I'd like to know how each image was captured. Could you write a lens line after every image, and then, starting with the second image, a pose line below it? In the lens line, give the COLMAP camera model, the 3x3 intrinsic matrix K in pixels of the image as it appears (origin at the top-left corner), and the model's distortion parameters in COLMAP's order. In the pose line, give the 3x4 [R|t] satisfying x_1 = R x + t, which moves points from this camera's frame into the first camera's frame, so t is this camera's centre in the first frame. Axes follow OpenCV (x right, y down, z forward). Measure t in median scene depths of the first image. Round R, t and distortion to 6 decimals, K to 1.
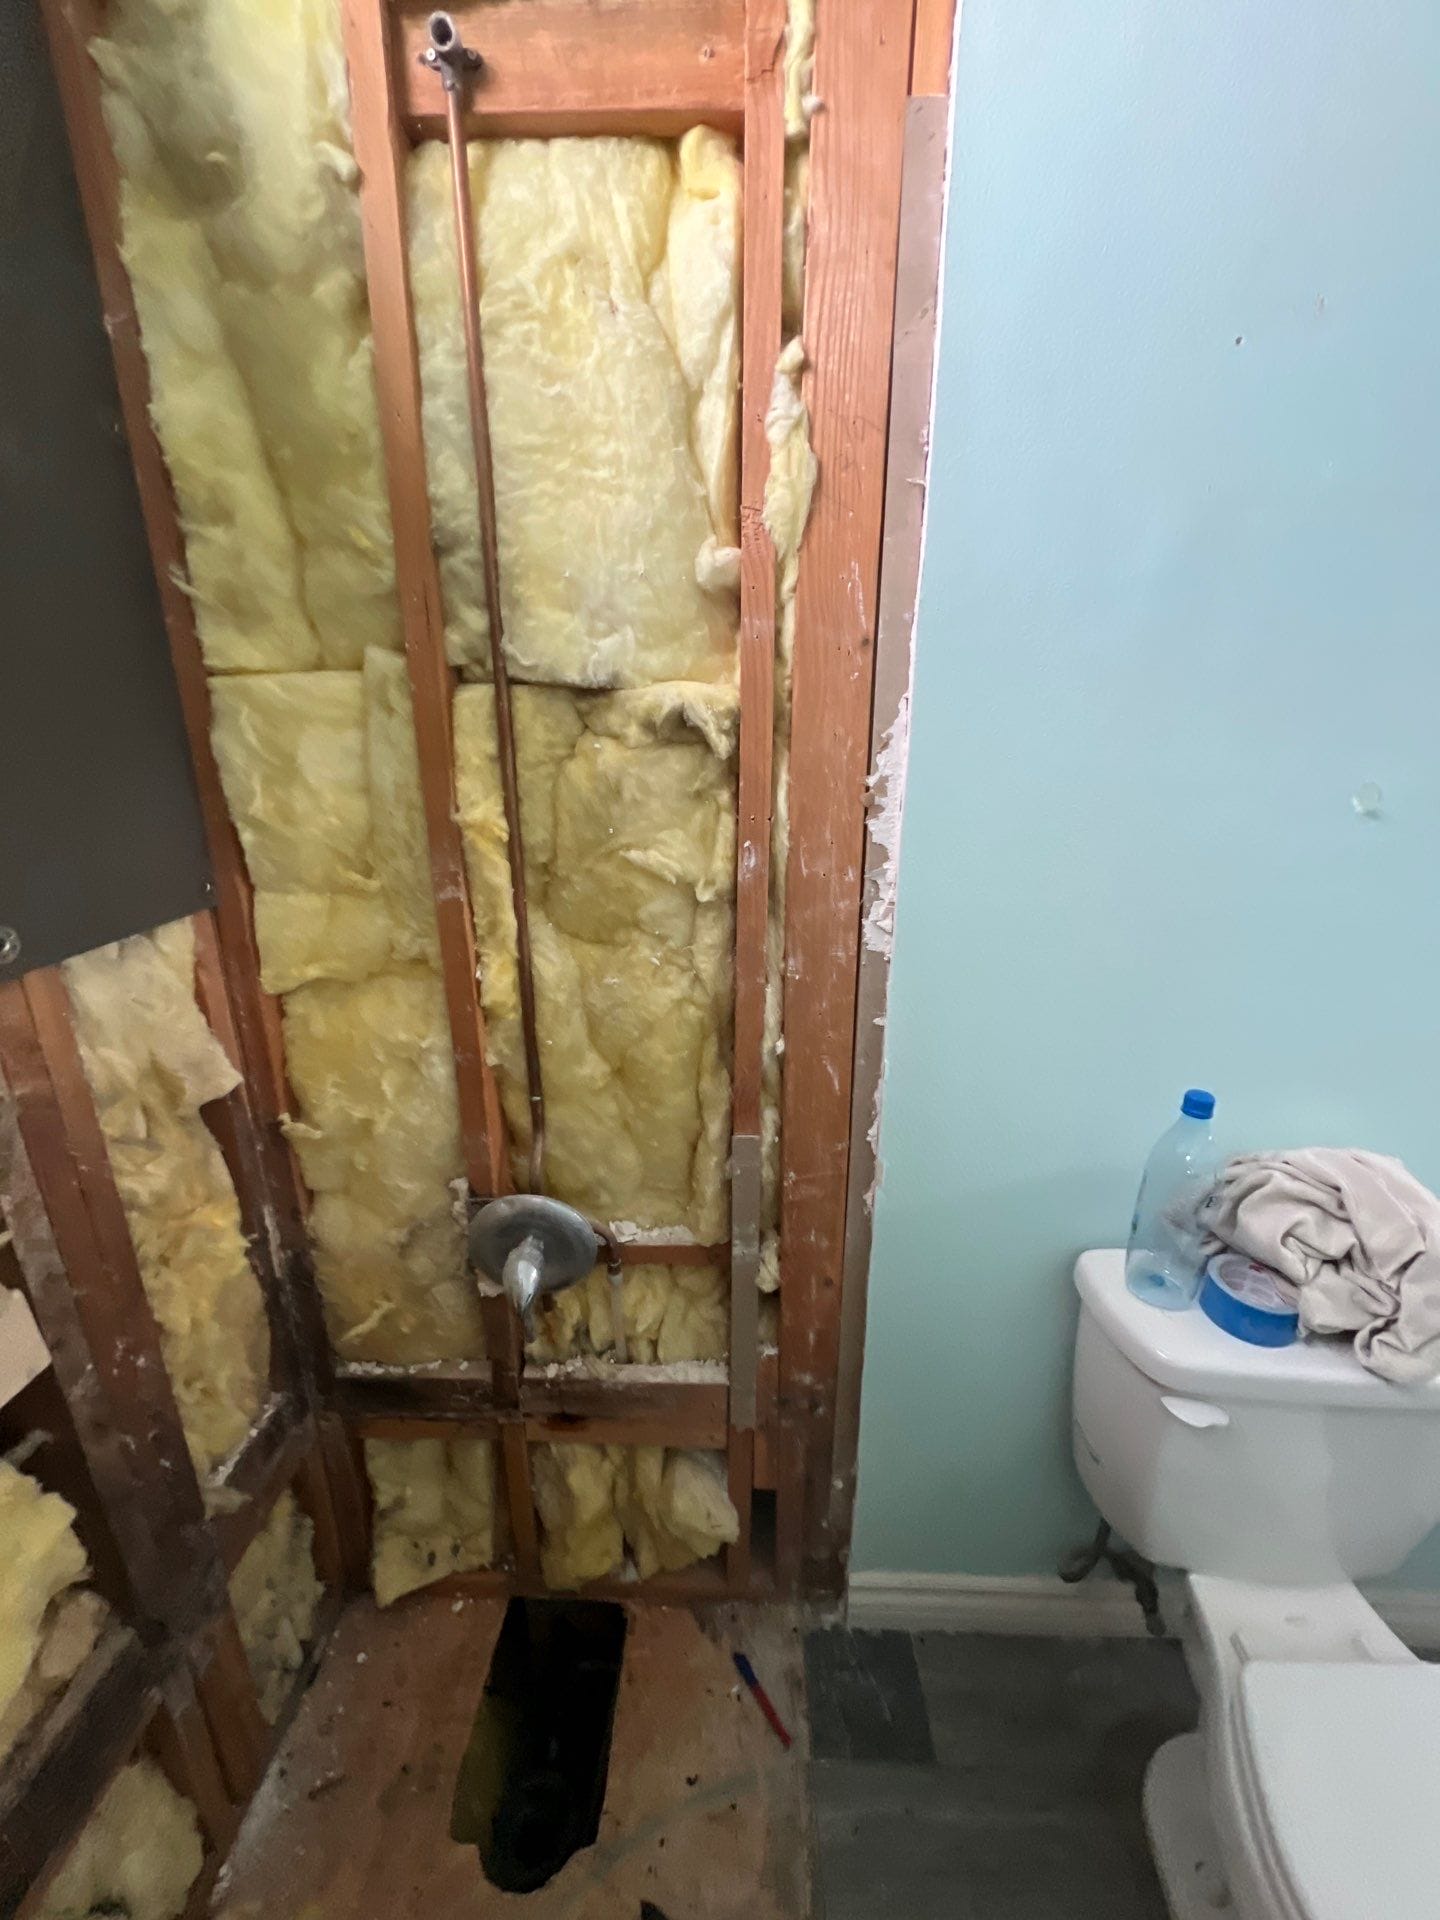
lens RADIAL K [[779.9, 0, 718.4], [0, 779.9, 959.5], [0, 0, 1]] dist [-0.001041, 0.000104]
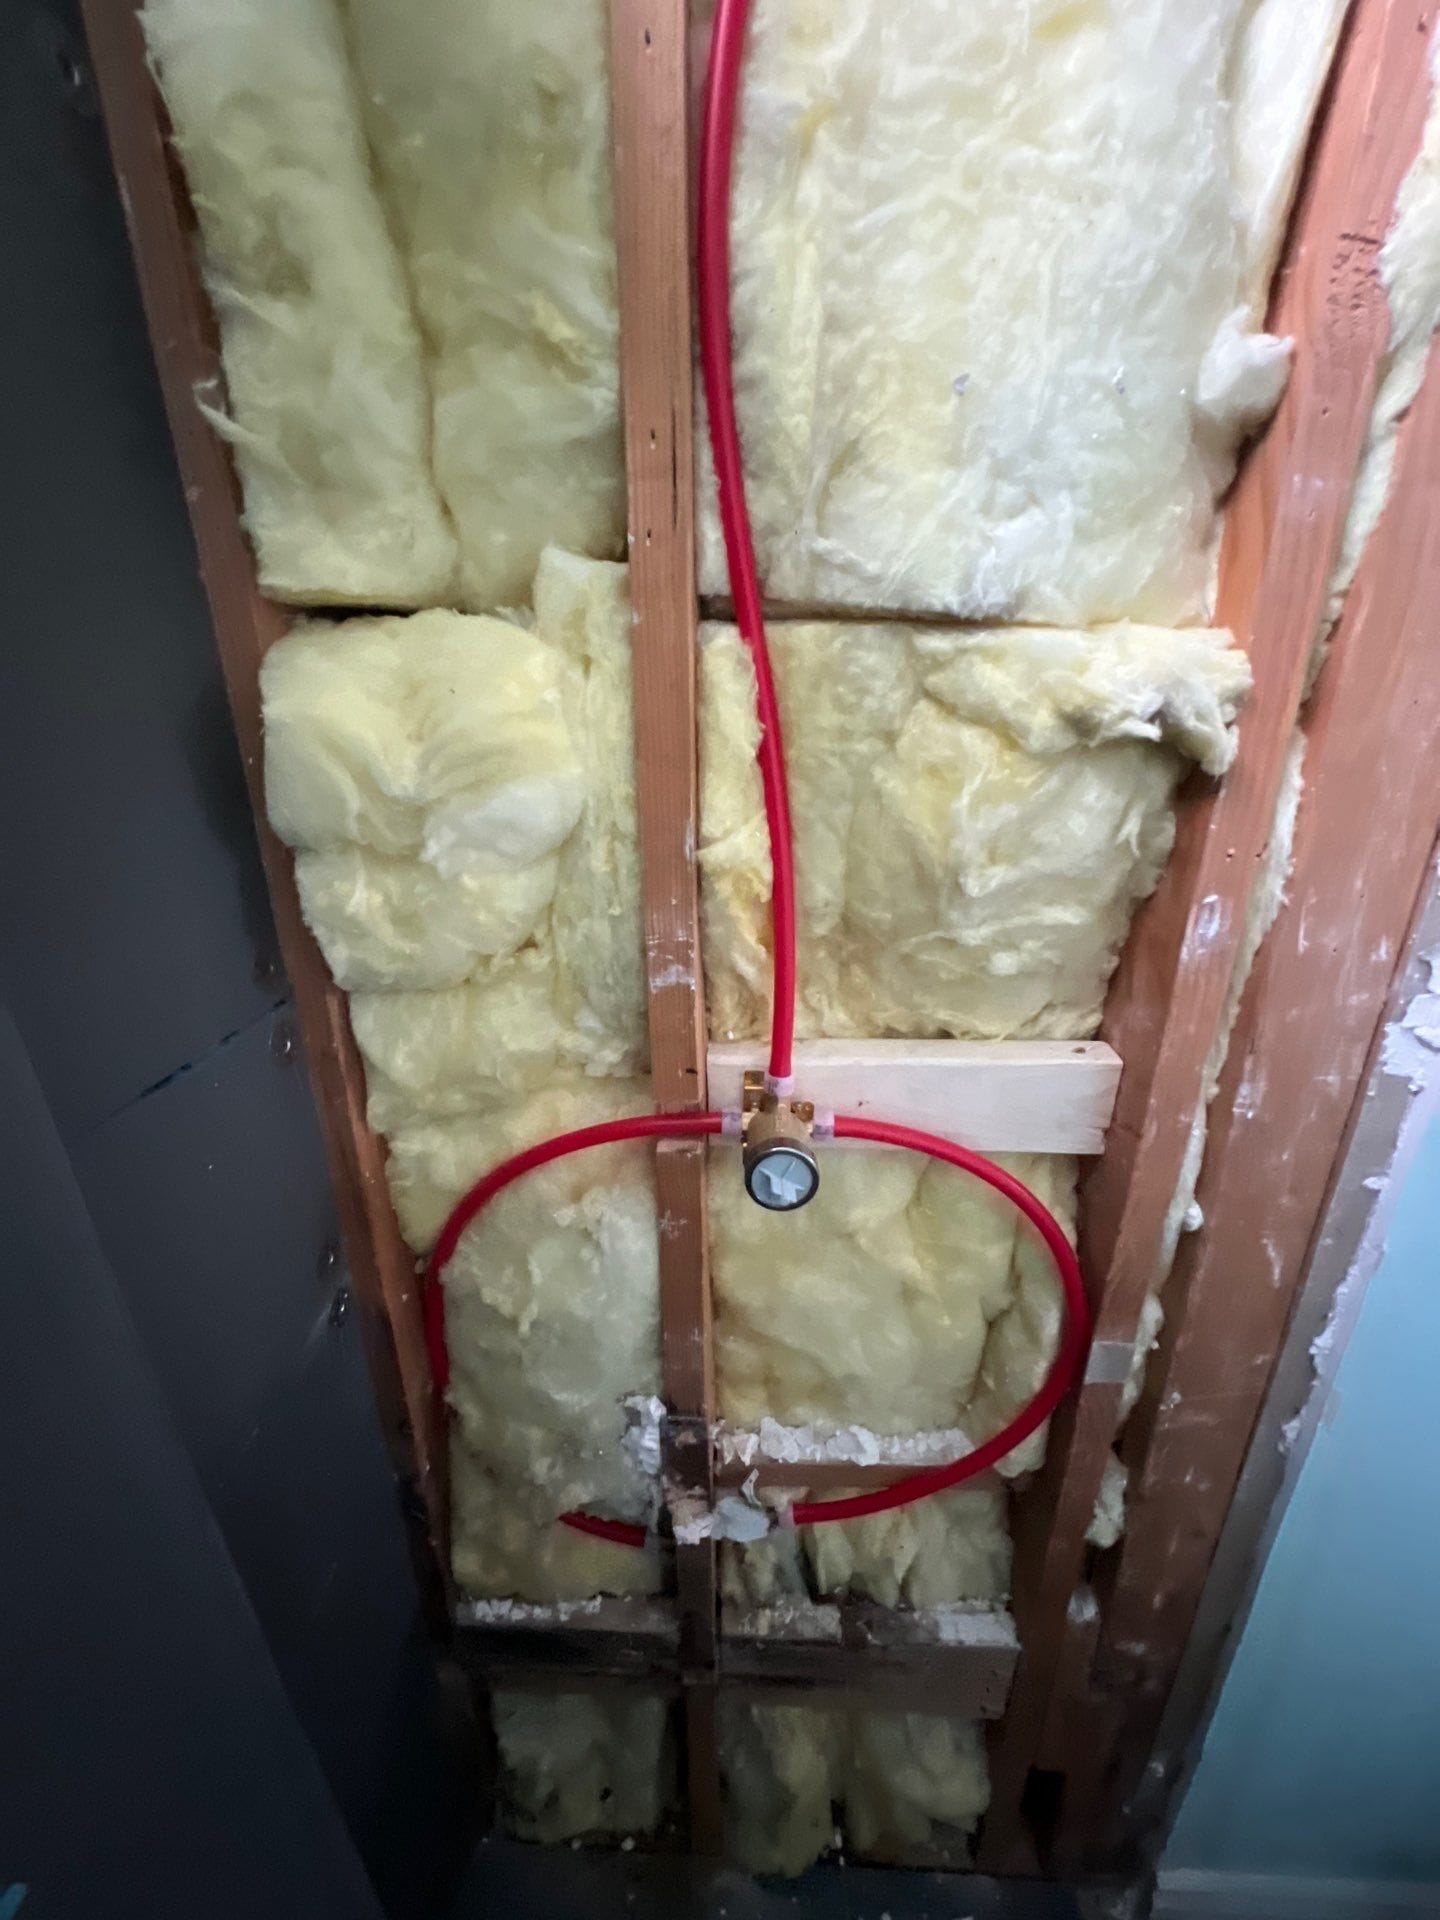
lens RADIAL K [[771.3, 0, 715.1], [0, 771.3, 961.7], [0, 0, 1]] dist [0.014524, -0.007198]
pose [[0.999743, -0.000968, -0.022629, -0.321592], [0.002098, 0.998748, 0.049976, -0.135845], [0.022552, -0.050011, 0.998494, 0.442144]]
